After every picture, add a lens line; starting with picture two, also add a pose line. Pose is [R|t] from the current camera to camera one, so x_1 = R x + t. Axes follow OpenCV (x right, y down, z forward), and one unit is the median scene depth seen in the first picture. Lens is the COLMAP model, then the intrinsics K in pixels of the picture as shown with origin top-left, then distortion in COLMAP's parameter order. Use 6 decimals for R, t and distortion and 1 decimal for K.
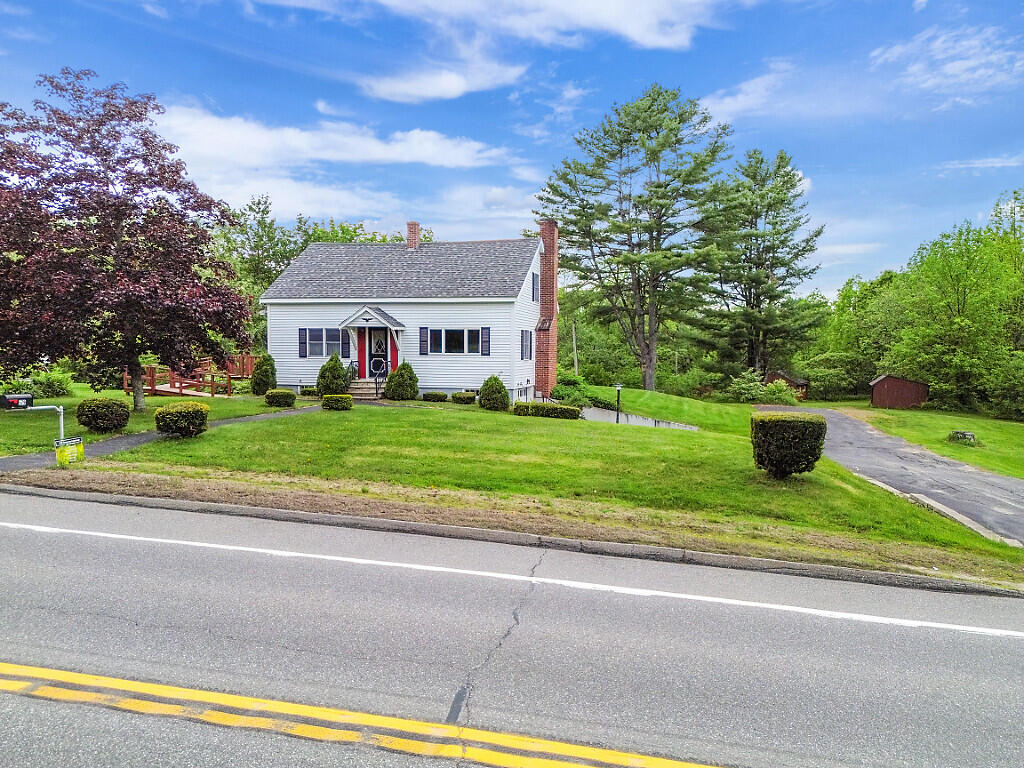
lens RADIAL K [[718.2, 0, 513.5], [0, 718.2, 380.3], [0, 0, 1]] dist [0.092519, -0.101085]
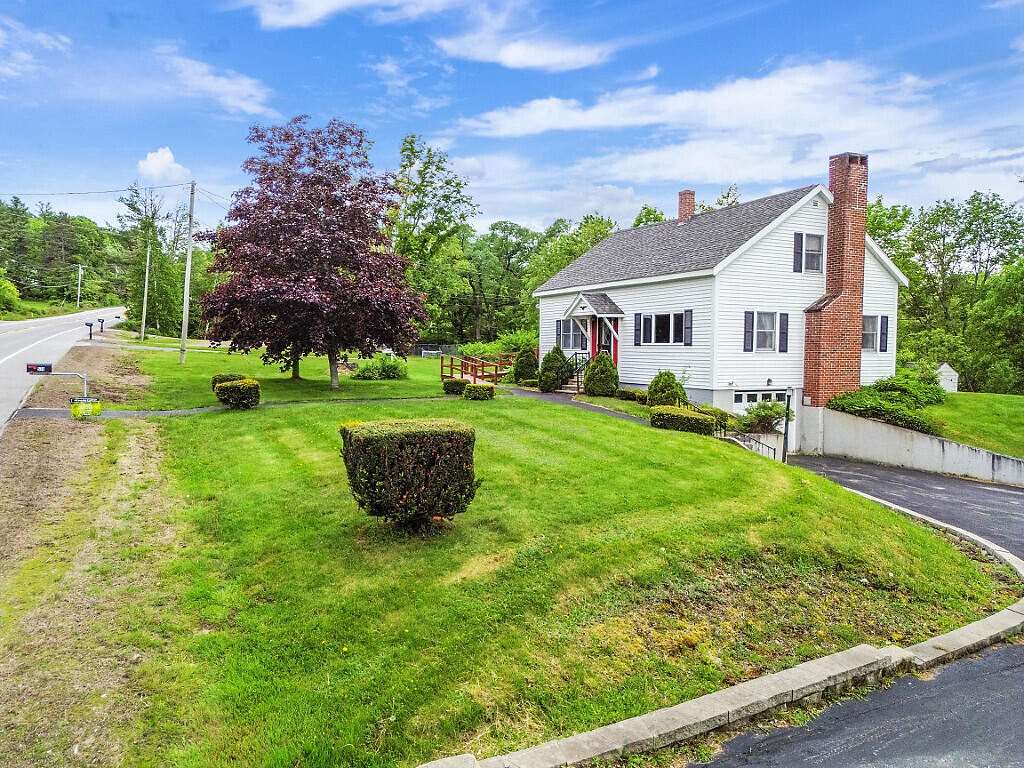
lens RADIAL K [[718.2, 0, 513.5], [0, 718.2, 380.3], [0, 0, 1]] dist [0.092519, -0.101085]
pose [[0.661912, 0.034227, -0.748800, 0.422348], [-0.037193, 0.999226, 0.012796, 0.000429], [0.748658, 0.019380, 0.662673, 0.320396]]
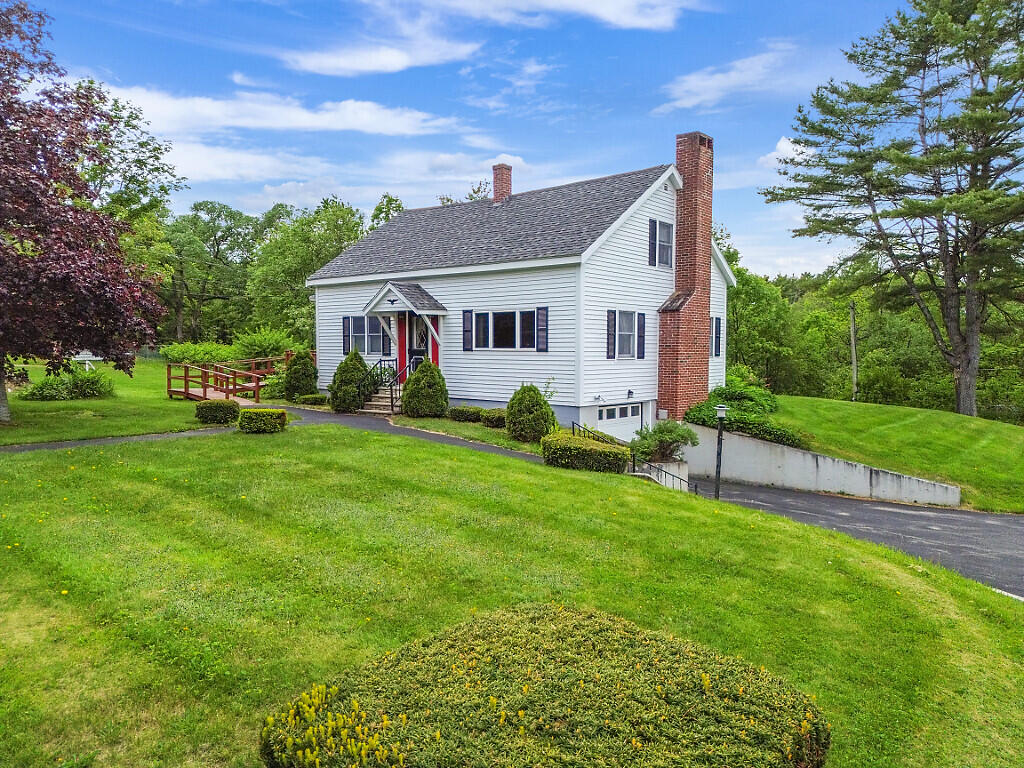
lens RADIAL K [[718.2, 0, 513.5], [0, 718.2, 380.3], [0, 0, 1]] dist [0.092519, -0.101085]
pose [[0.900242, 0.017627, -0.435032, 0.209739], [-0.018064, 0.999832, 0.003130, -0.010589], [0.435014, 0.005040, 0.900409, 0.408082]]
